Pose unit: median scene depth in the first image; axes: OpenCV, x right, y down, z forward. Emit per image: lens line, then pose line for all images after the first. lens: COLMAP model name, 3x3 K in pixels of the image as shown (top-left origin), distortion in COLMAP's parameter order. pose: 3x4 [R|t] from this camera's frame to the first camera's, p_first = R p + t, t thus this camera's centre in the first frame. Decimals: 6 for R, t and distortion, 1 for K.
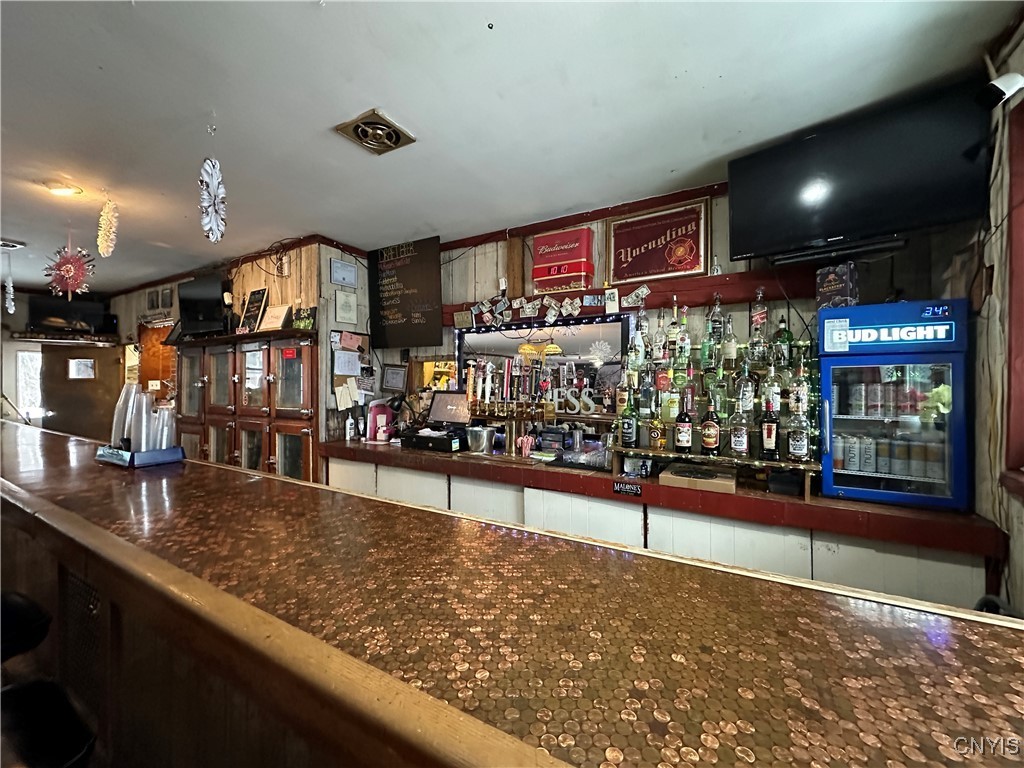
lens RADIAL K [[405.7, 0, 512.0], [0, 405.7, 384.0], [0, 0, 1]] dist [-0.001530, -0.000352]
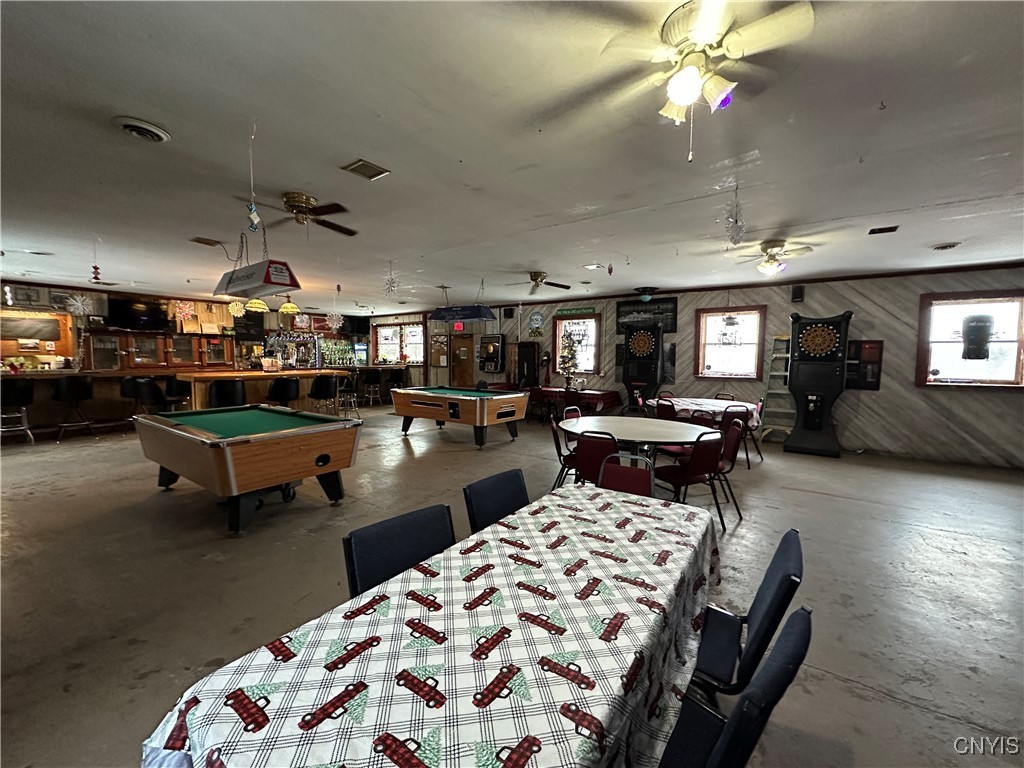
lens RADIAL K [[405.7, 0, 512.0], [0, 405.7, 384.0], [0, 0, 1]] dist [-0.001530, -0.000352]
pose [[0.114970, -0.065322, 0.991219, -3.896429], [0.000763, 0.997841, 0.065670, 0.037266], [-0.993369, -0.006794, 0.114772, -1.633573]]
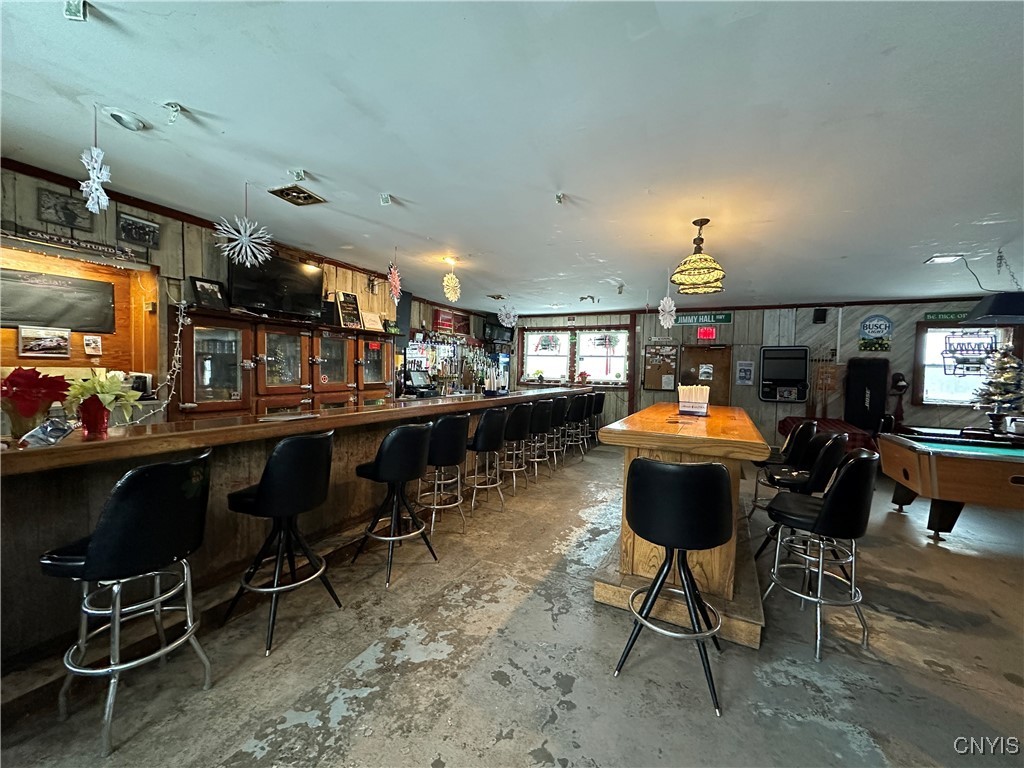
lens RADIAL K [[405.7, 0, 512.0], [0, 405.7, 384.0], [0, 0, 1]] dist [-0.001530, -0.000352]
pose [[-0.053132, -0.034105, 0.998005, -2.693212], [-0.016327, 0.999313, 0.033280, 0.008999], [-0.998454, -0.014526, -0.053652, 0.745704]]
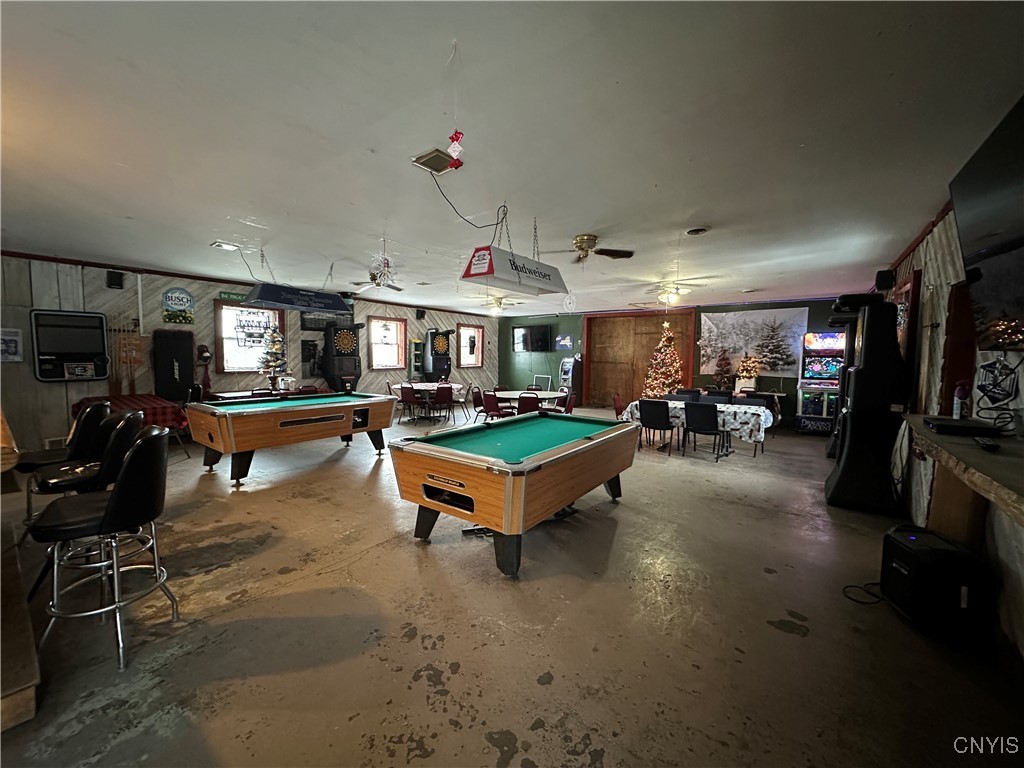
lens RADIAL K [[405.7, 0, 512.0], [0, 405.7, 384.0], [0, 0, 1]] dist [-0.001530, -0.000352]
pose [[-0.992392, -0.020785, 0.121352, -2.702981], [-0.010919, 0.996621, 0.081405, 0.003209], [-0.122634, 0.079460, -0.989266, 0.680430]]
